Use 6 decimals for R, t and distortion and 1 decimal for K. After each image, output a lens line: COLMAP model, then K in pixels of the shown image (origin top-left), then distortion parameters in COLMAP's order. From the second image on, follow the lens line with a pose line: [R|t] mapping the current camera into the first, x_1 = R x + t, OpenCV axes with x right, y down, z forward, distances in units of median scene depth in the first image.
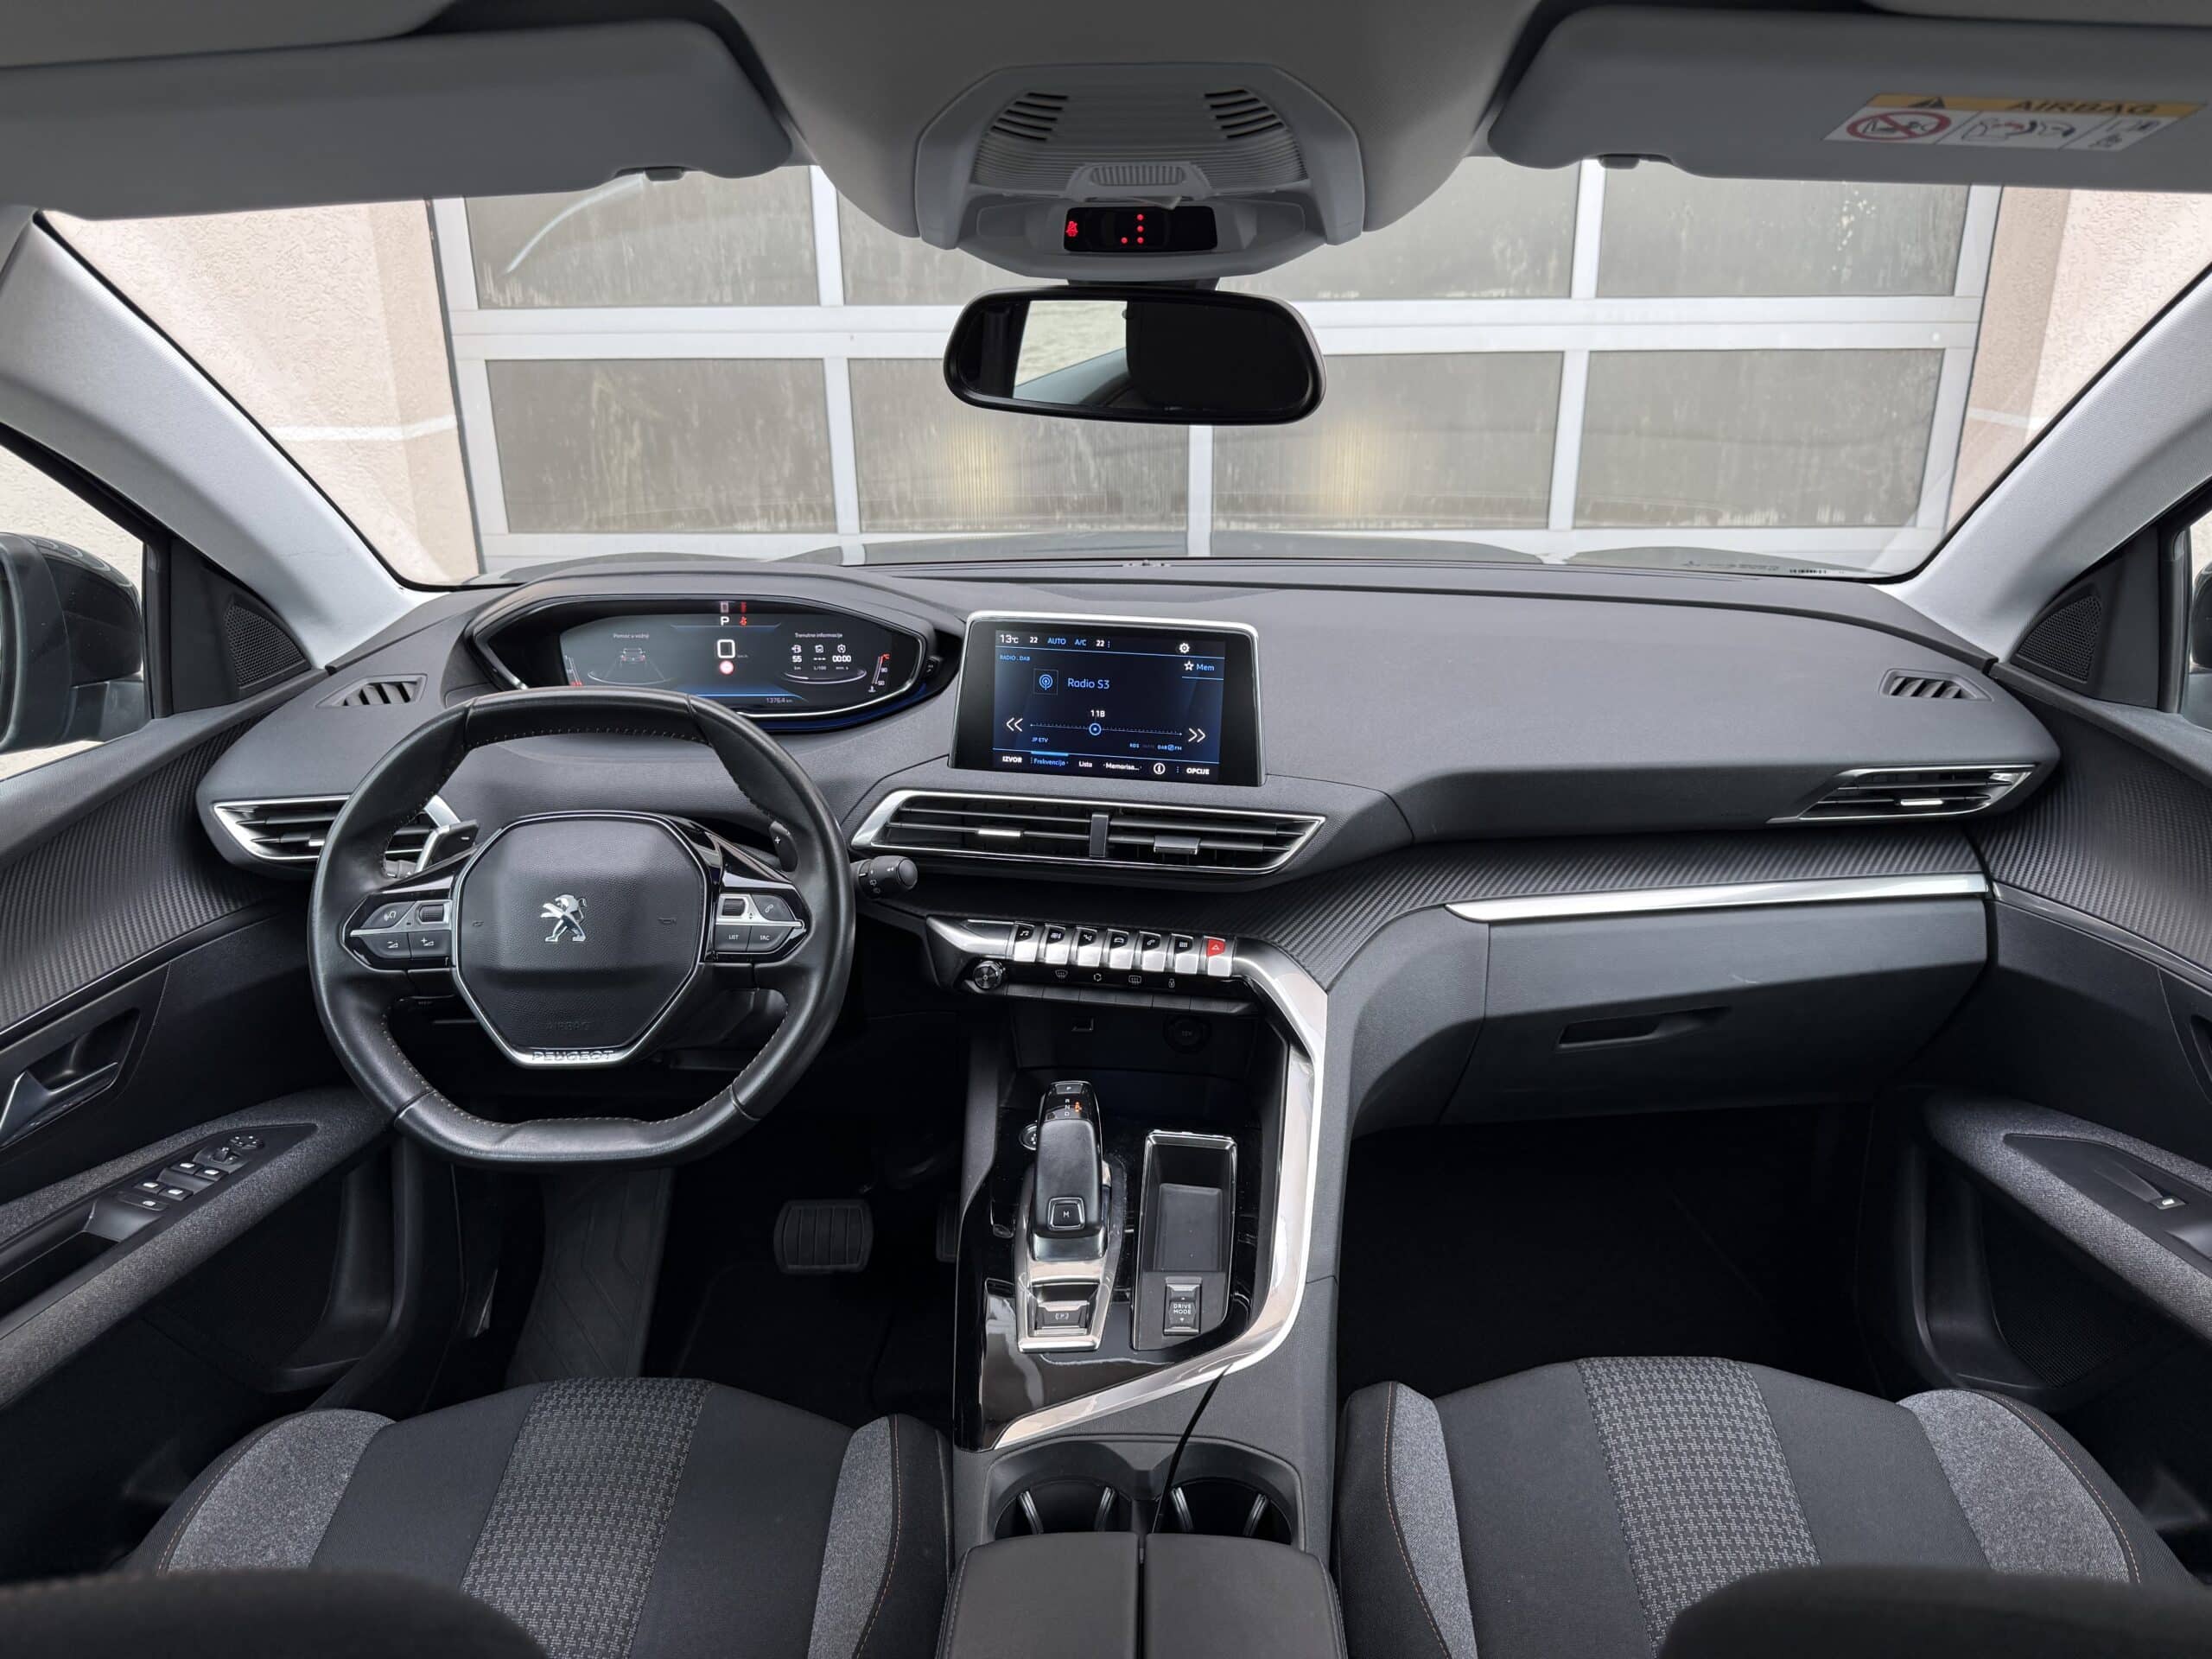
lens RADIAL K [[1558.9, 0, 1111.9], [0, 1558.9, 818.5], [0, 0, 1]] dist [0.056870, -0.080056]
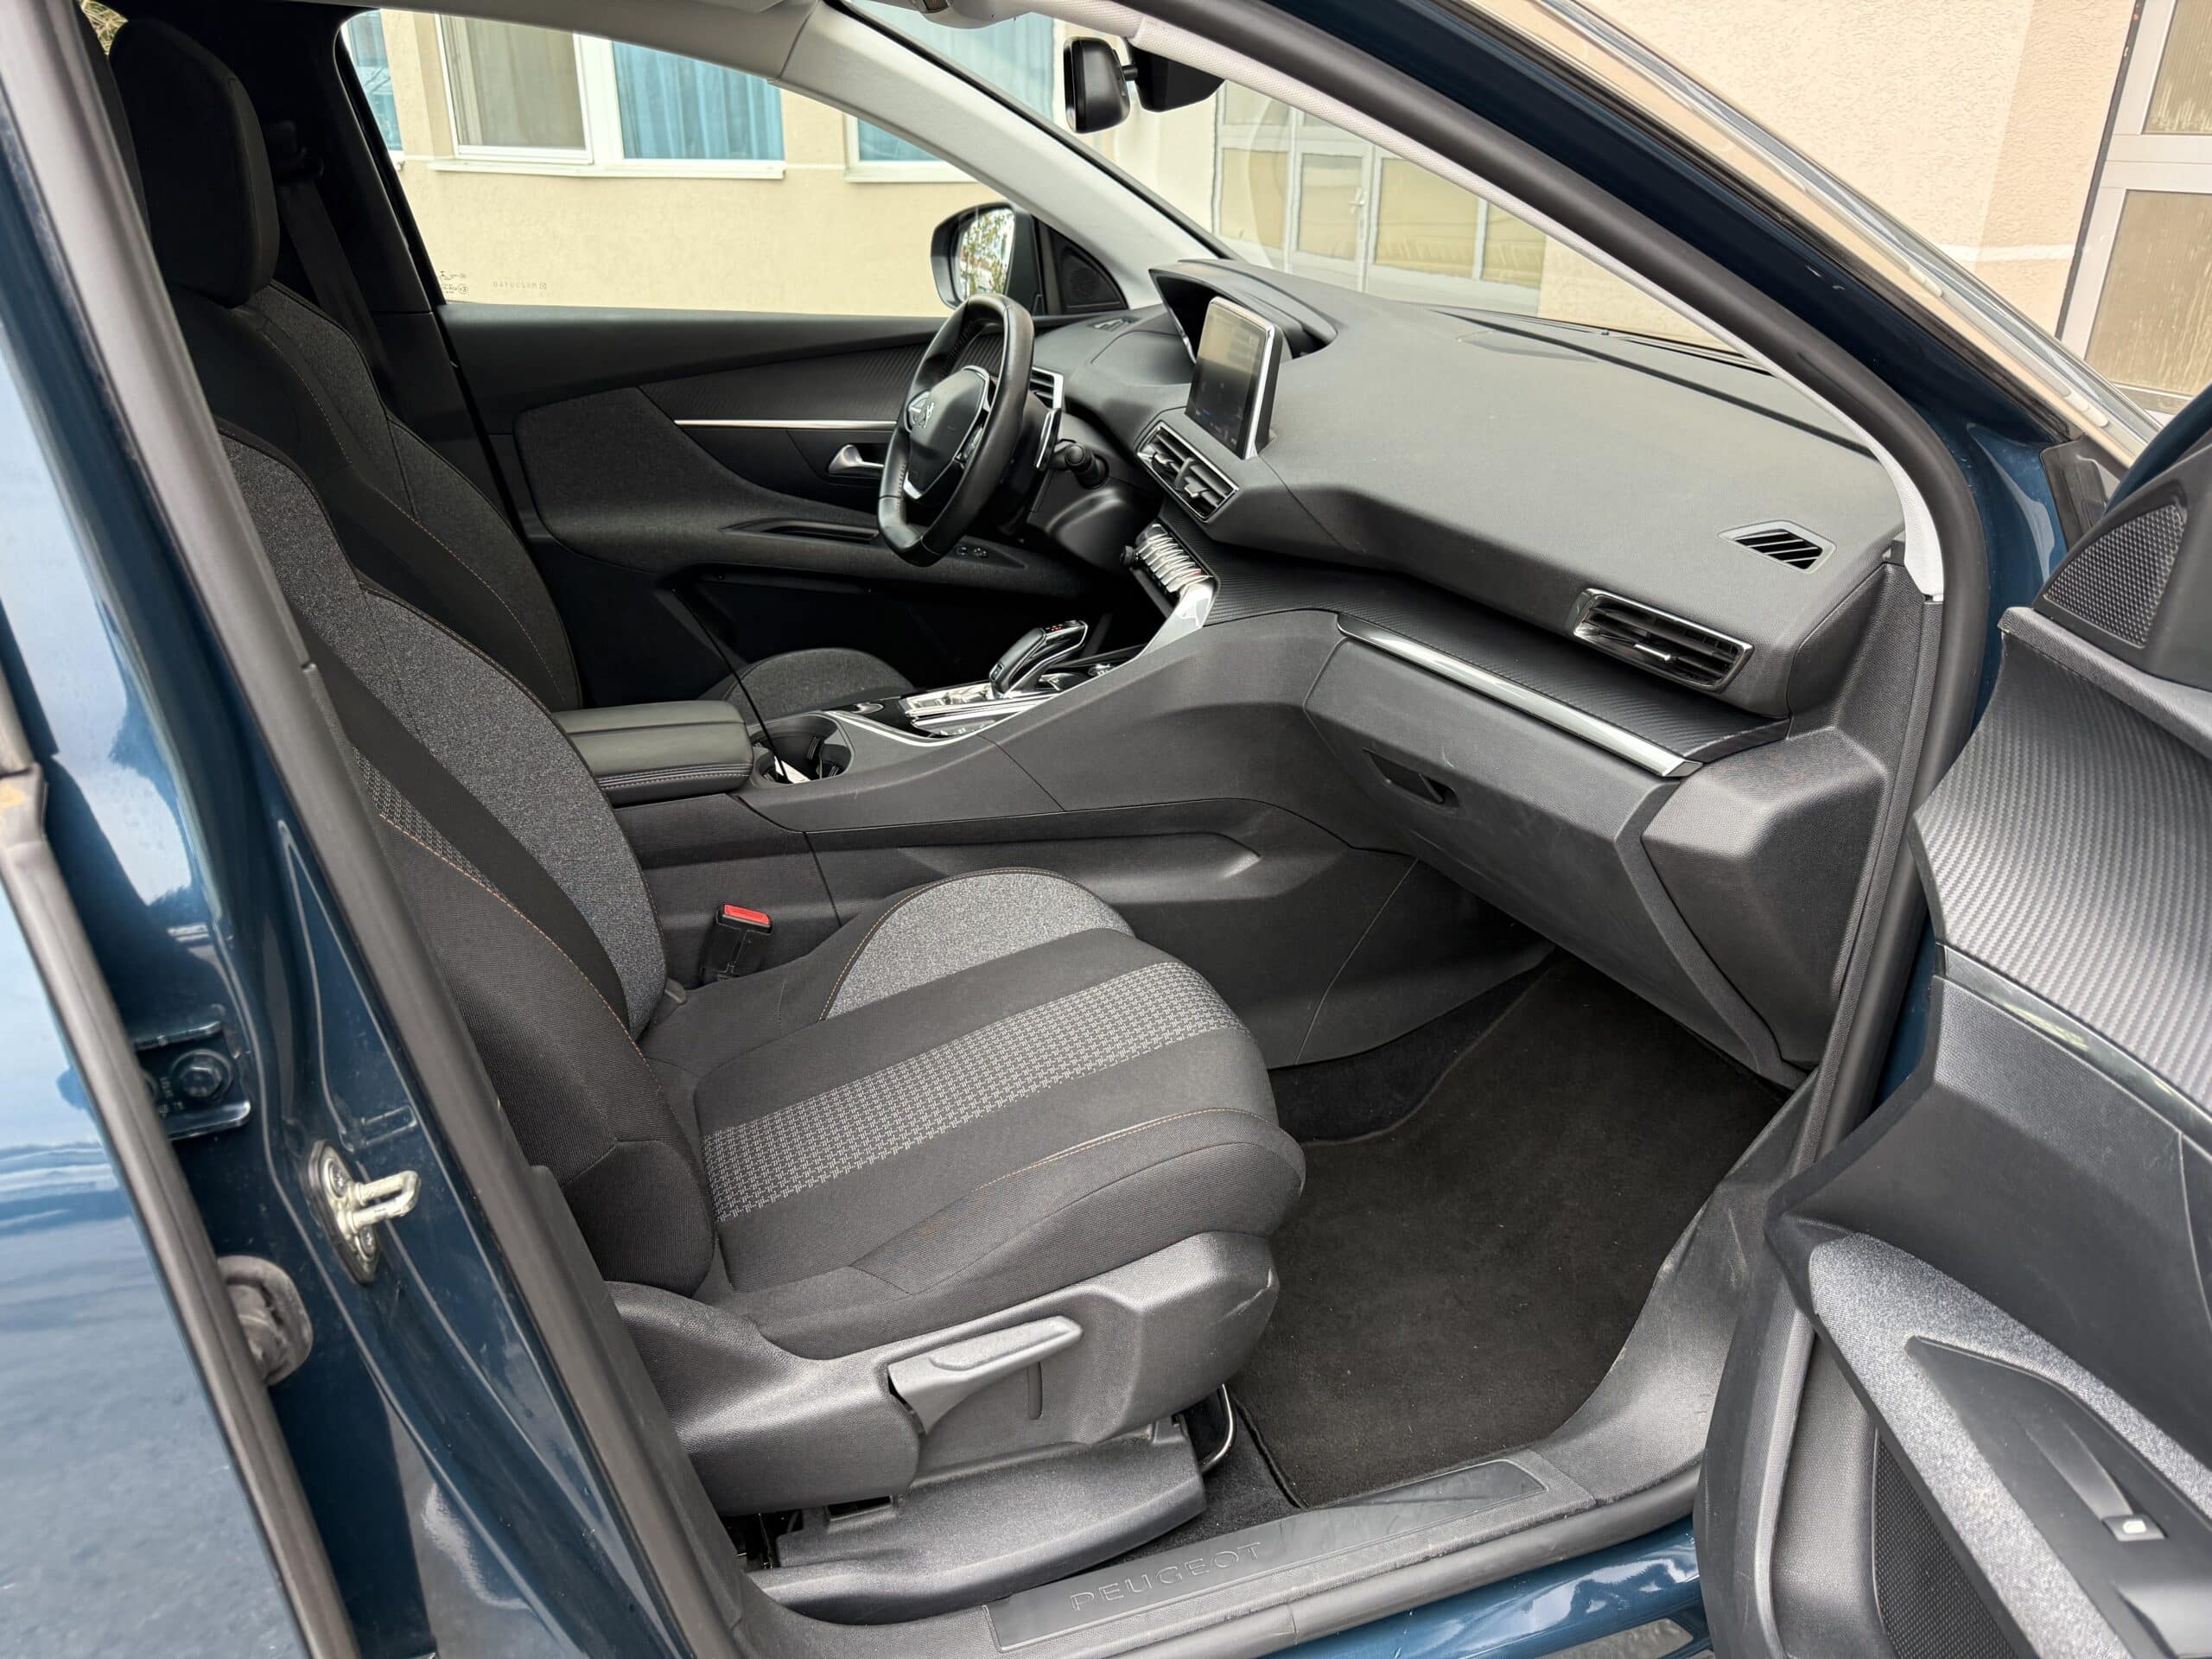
lens RADIAL K [[1558.9, 0, 1093.0], [0, 1558.9, 824.0], [0, 0, 1]] dist [0.056870, -0.080056]
pose [[0.344283, 0.394895, -0.851779, 1.050022], [-0.319669, 0.902340, 0.289128, -0.068525], [0.882769, 0.172746, 0.436896, 0.332129]]
